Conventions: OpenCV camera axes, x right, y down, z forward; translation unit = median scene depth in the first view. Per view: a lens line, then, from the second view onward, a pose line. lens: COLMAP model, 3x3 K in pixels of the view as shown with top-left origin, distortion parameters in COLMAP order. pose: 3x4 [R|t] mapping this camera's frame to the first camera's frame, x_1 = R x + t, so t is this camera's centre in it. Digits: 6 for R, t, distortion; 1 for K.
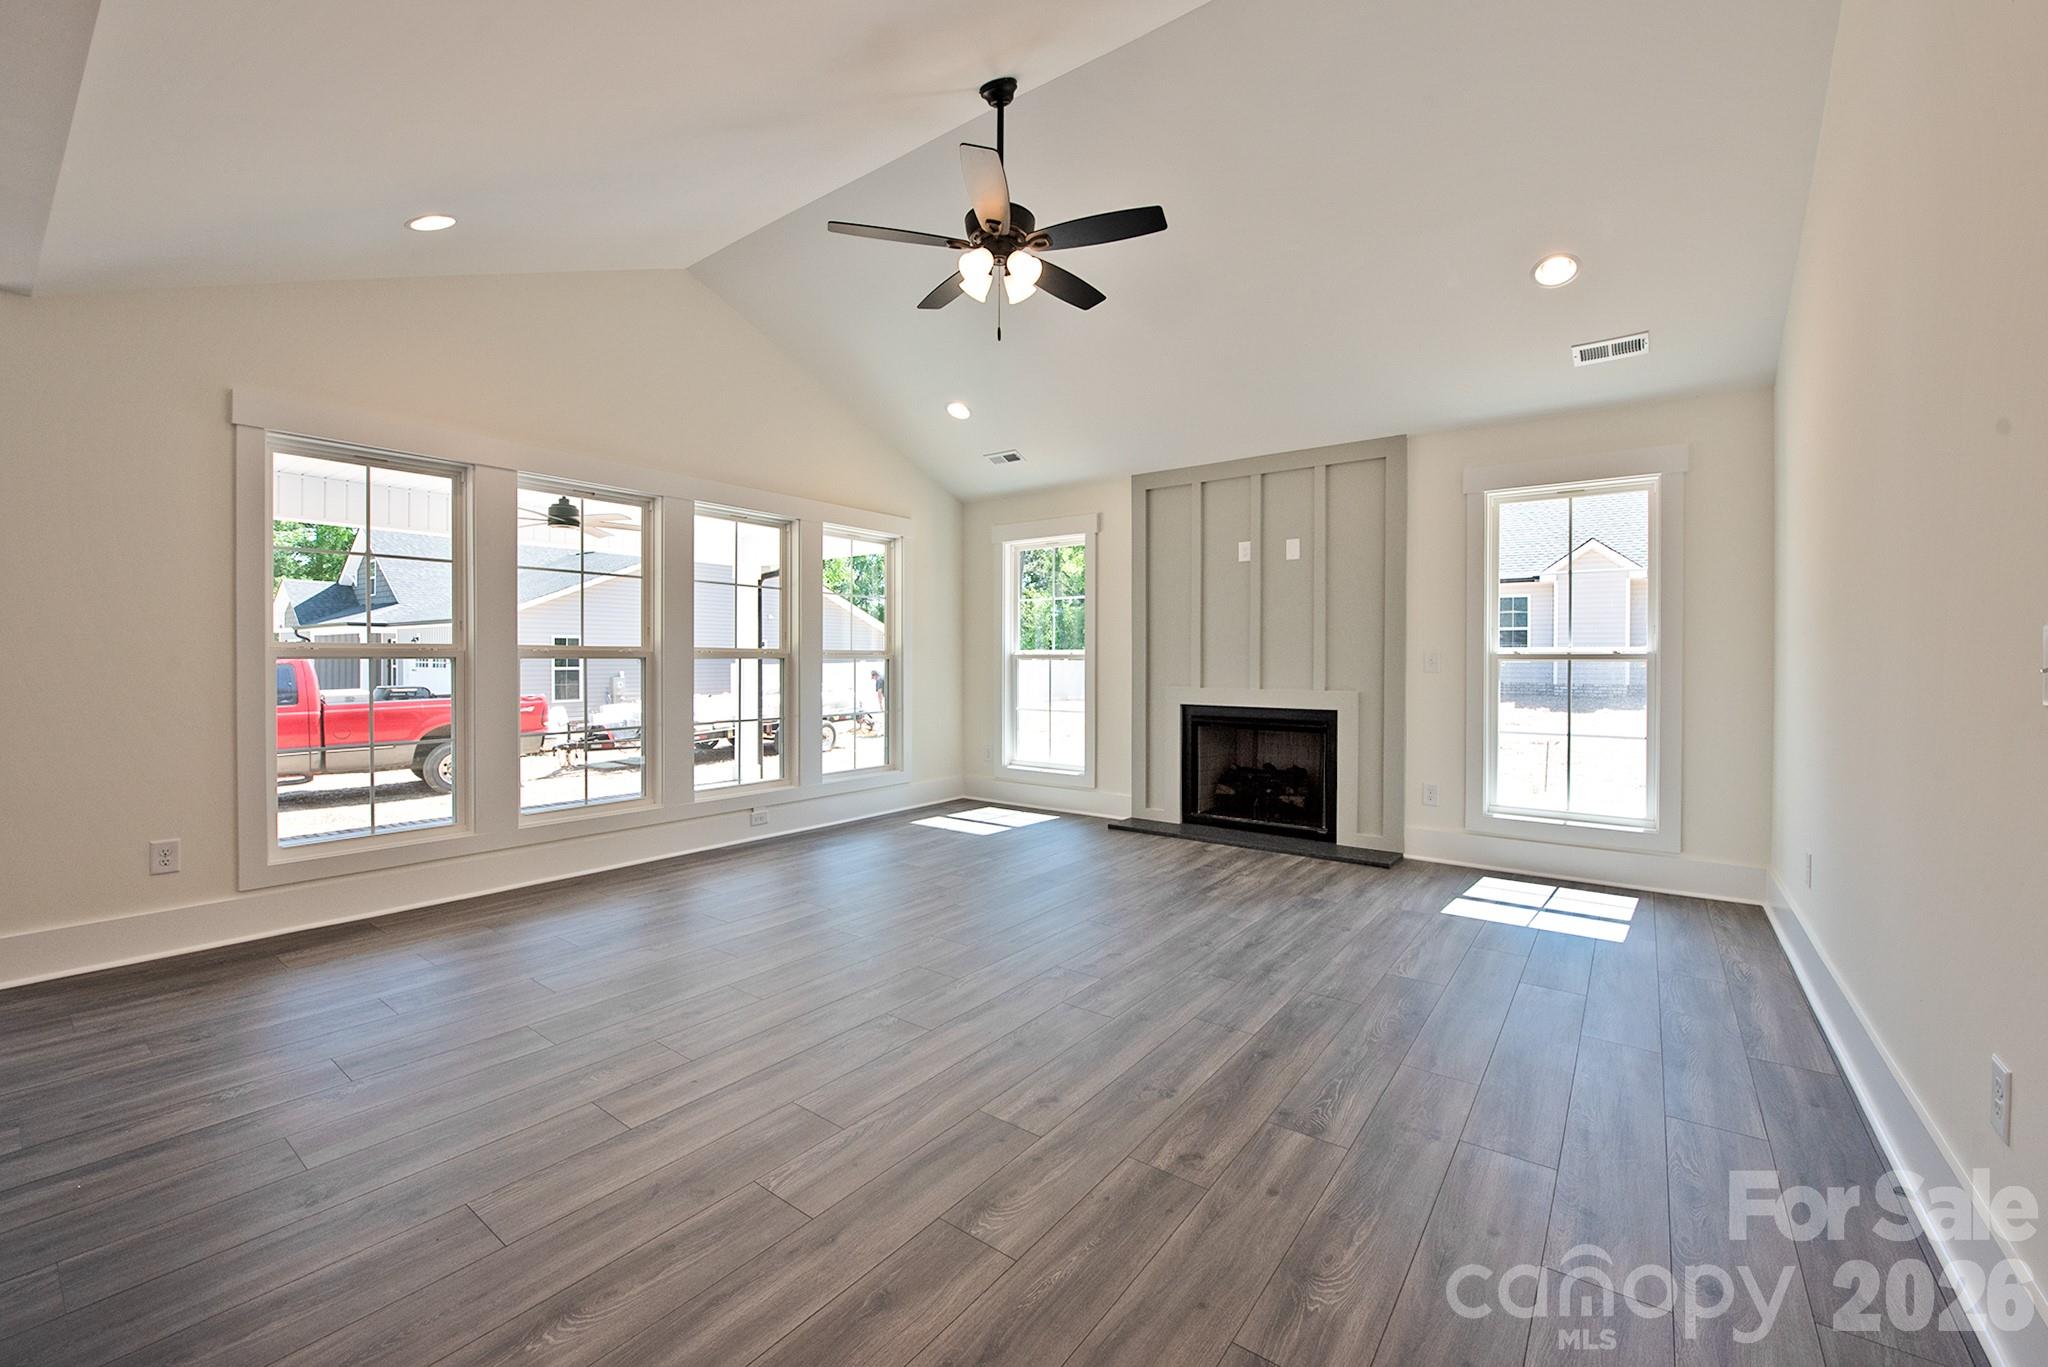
lens RADIAL K [[828.8, 0, 1025.8], [0, 828.8, 671.6], [0, 0, 1]] dist [-0.019112, -0.001771]
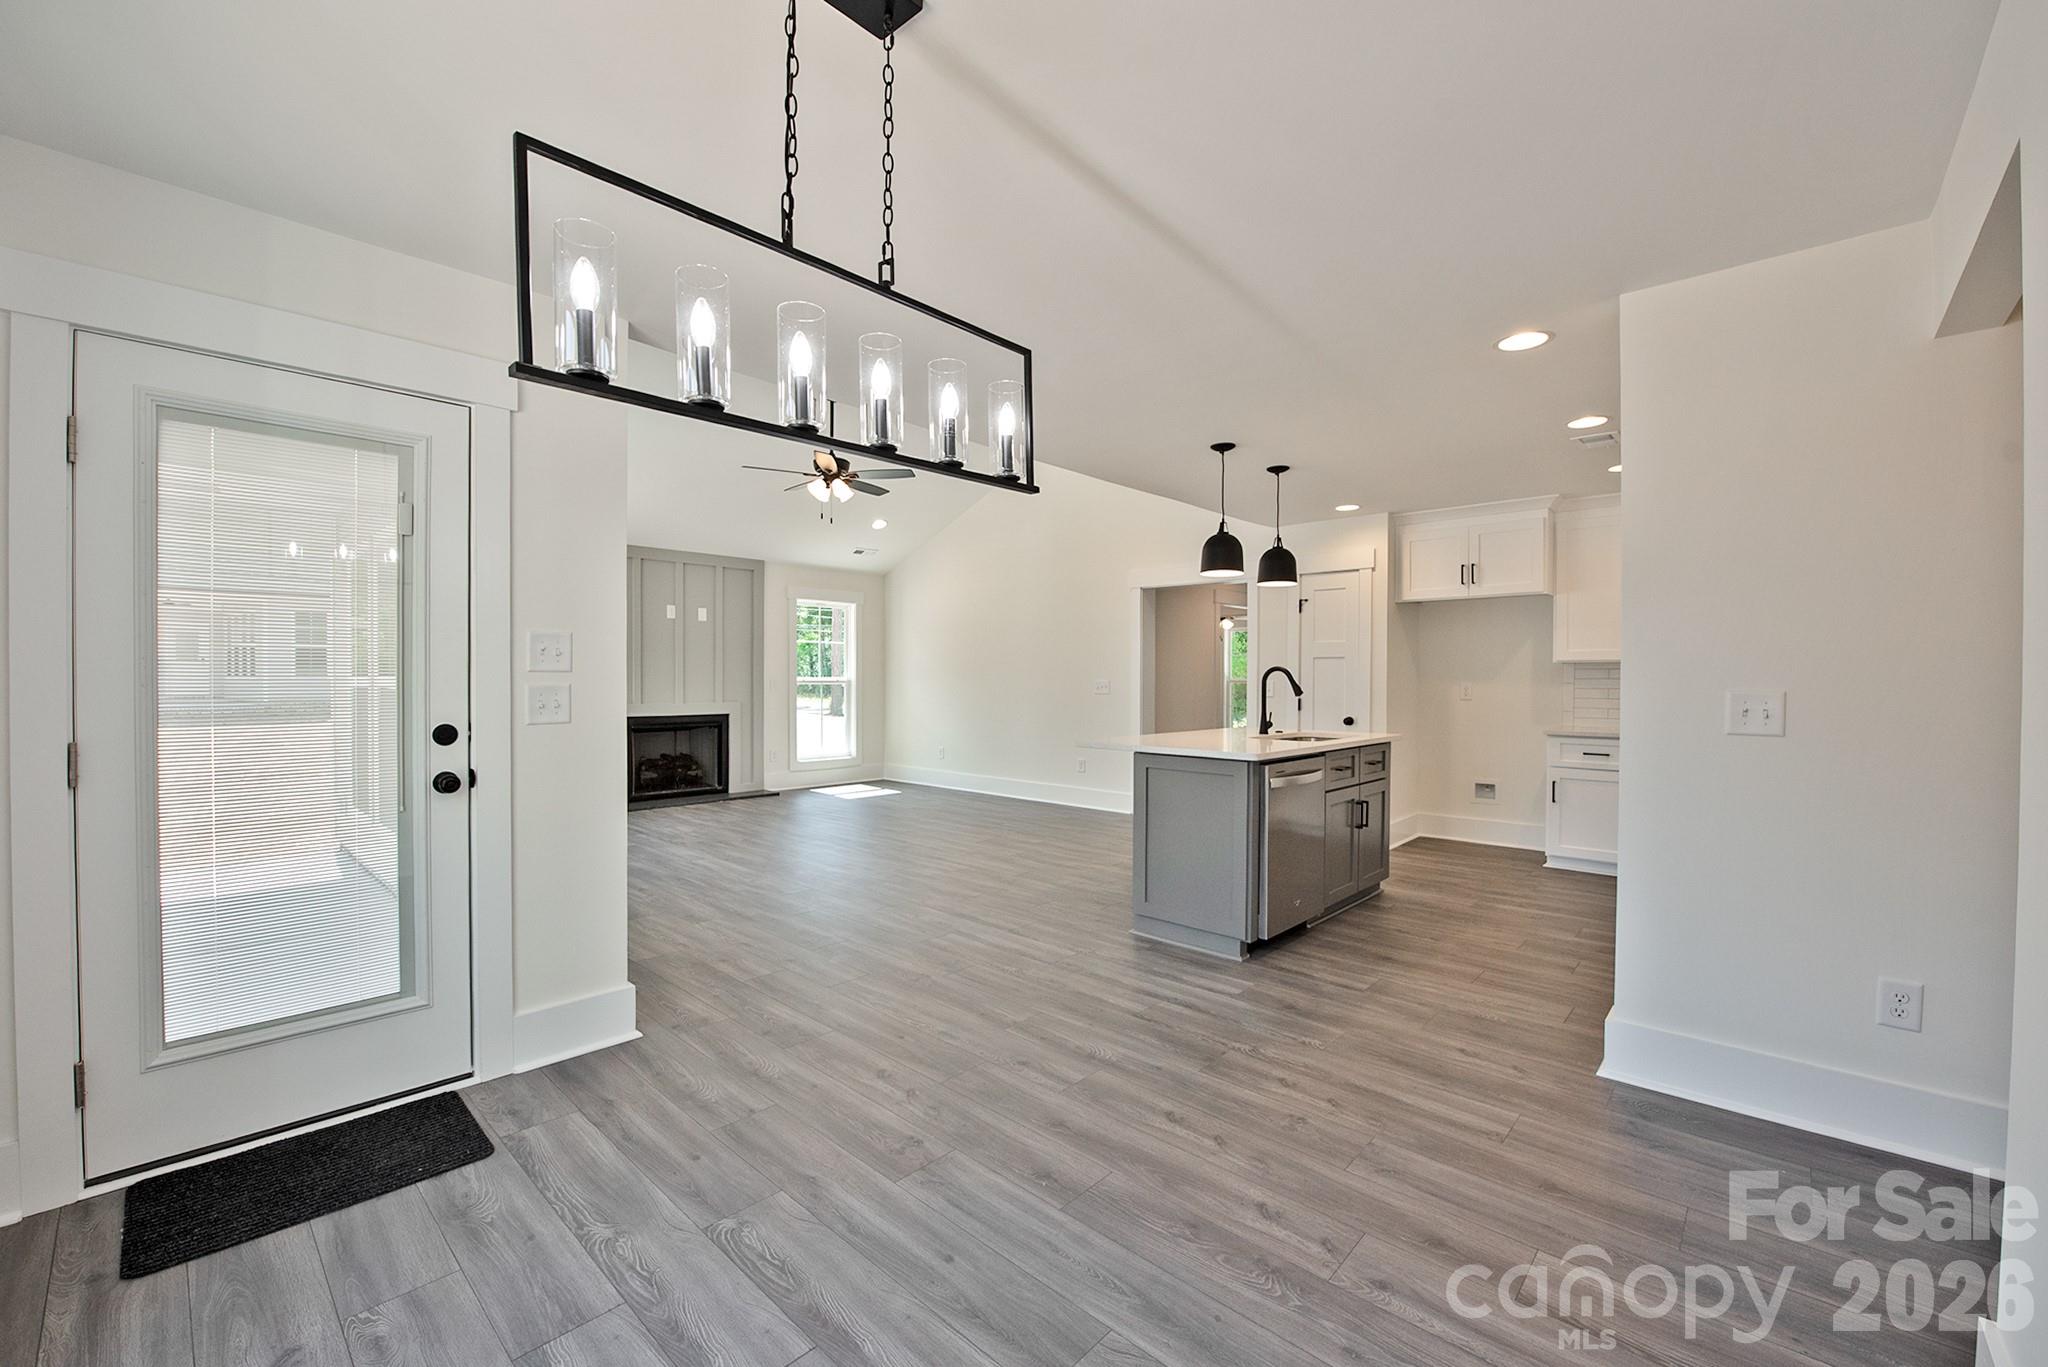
lens RADIAL K [[828.8, 0, 1015.6], [0, 828.8, 700.4], [0, 0, 1]] dist [-0.019112, -0.001771]
pose [[0.120078, -0.030252, 0.992303, -1.865672], [0.012310, 0.999504, 0.028982, -0.035883], [-0.992688, 0.008735, 0.120390, 0.314767]]
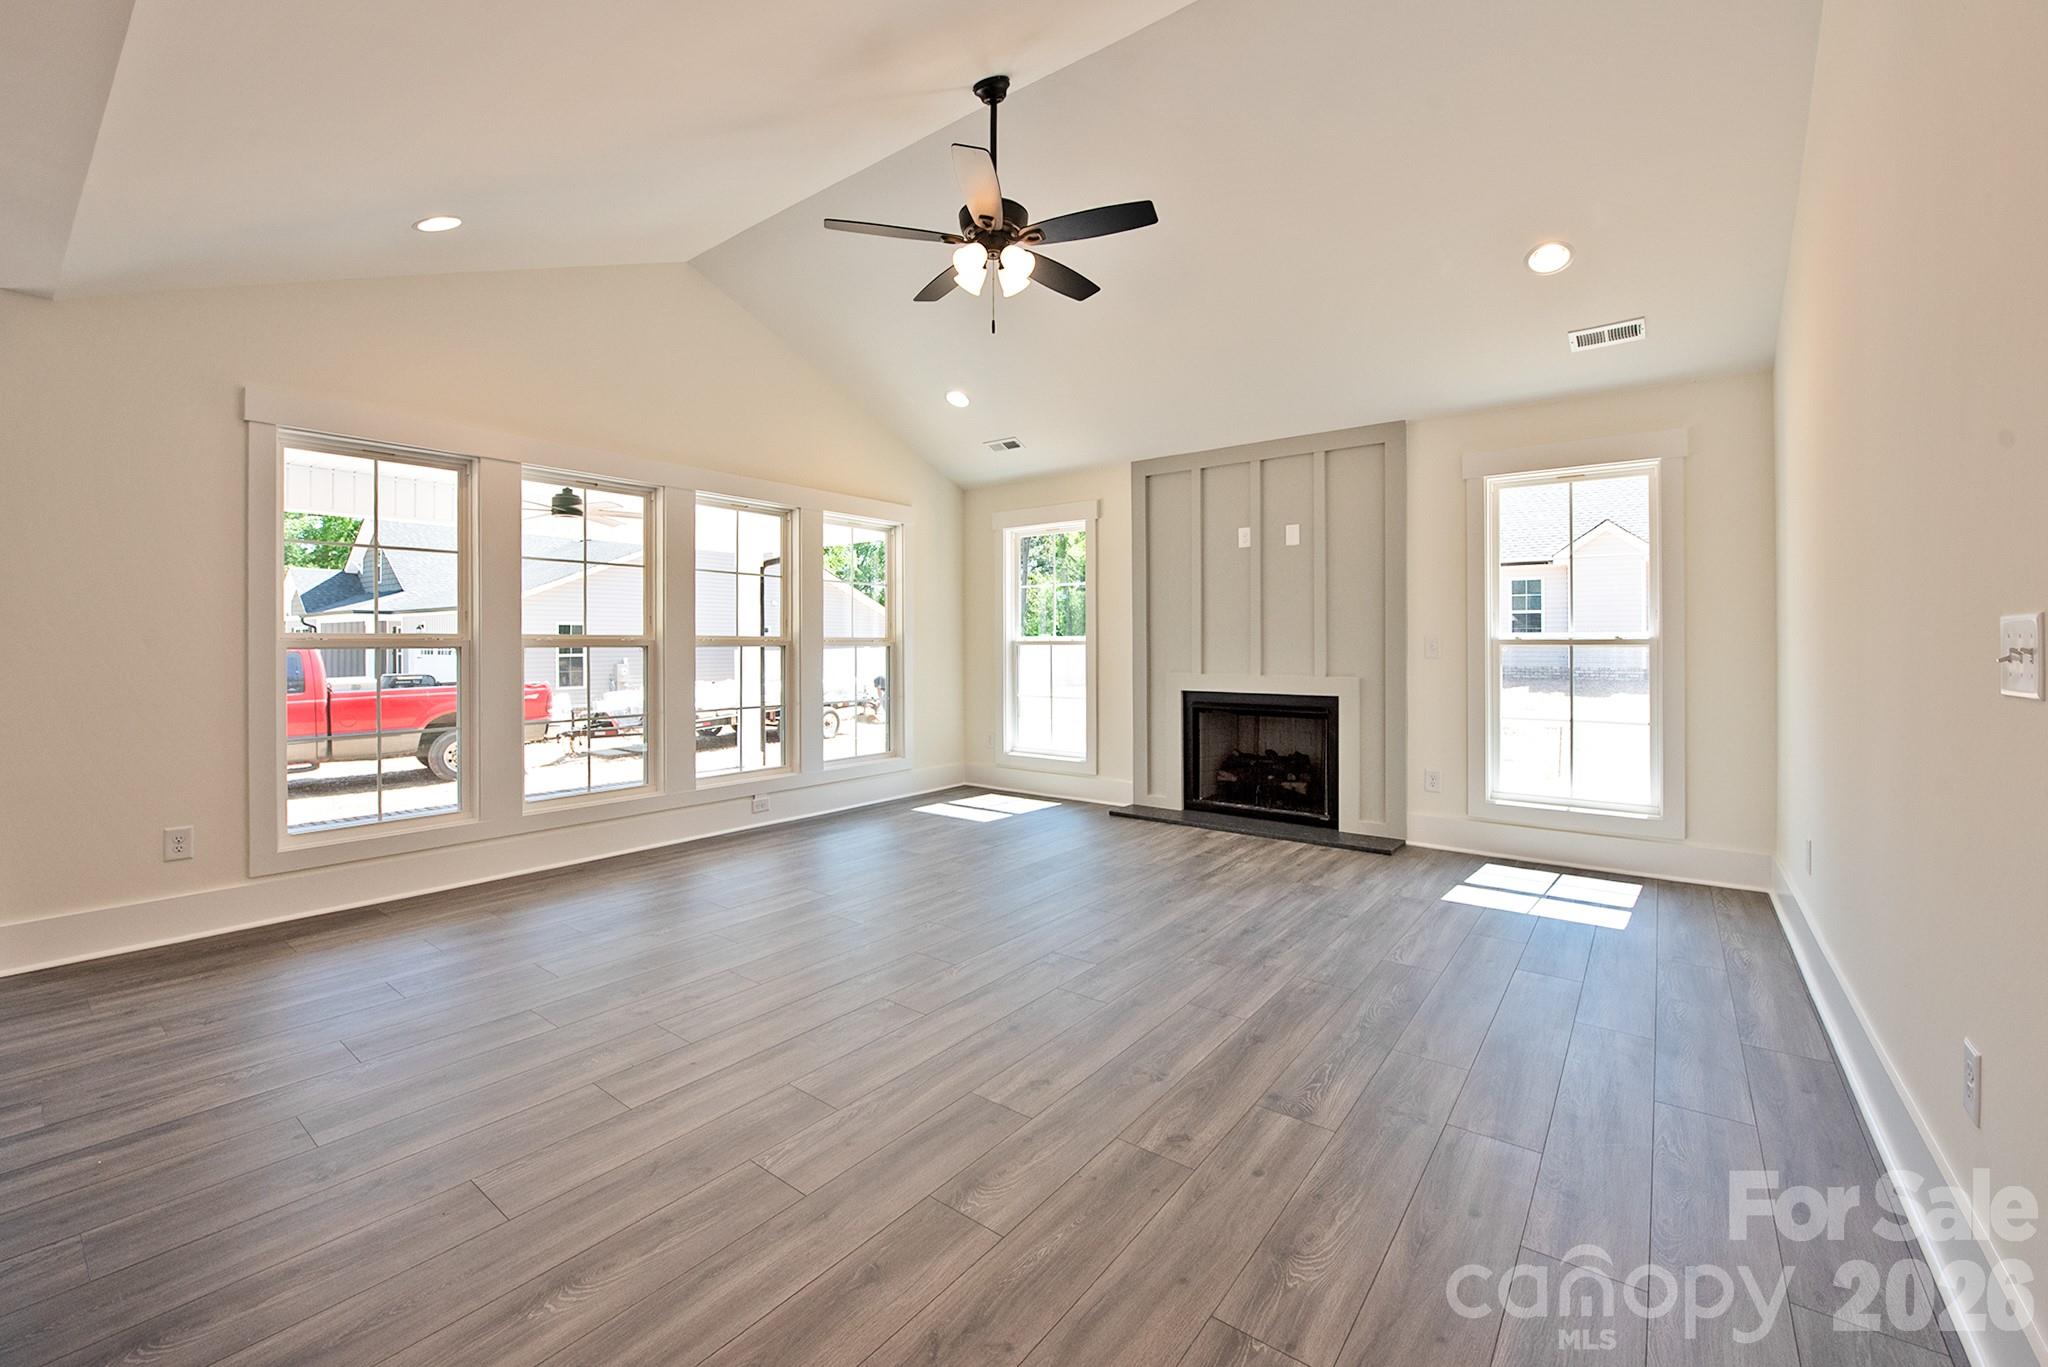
lens RADIAL K [[828.8, 0, 1018.0], [0, 828.8, 654.0], [0, 0, 1]] dist [-0.019112, -0.001771]
pose [[0.999935, -0.002715, -0.011090, 0.007571], [0.002664, 0.999986, -0.004662, -0.002472], [0.011103, 0.004632, 0.999928, -0.011247]]
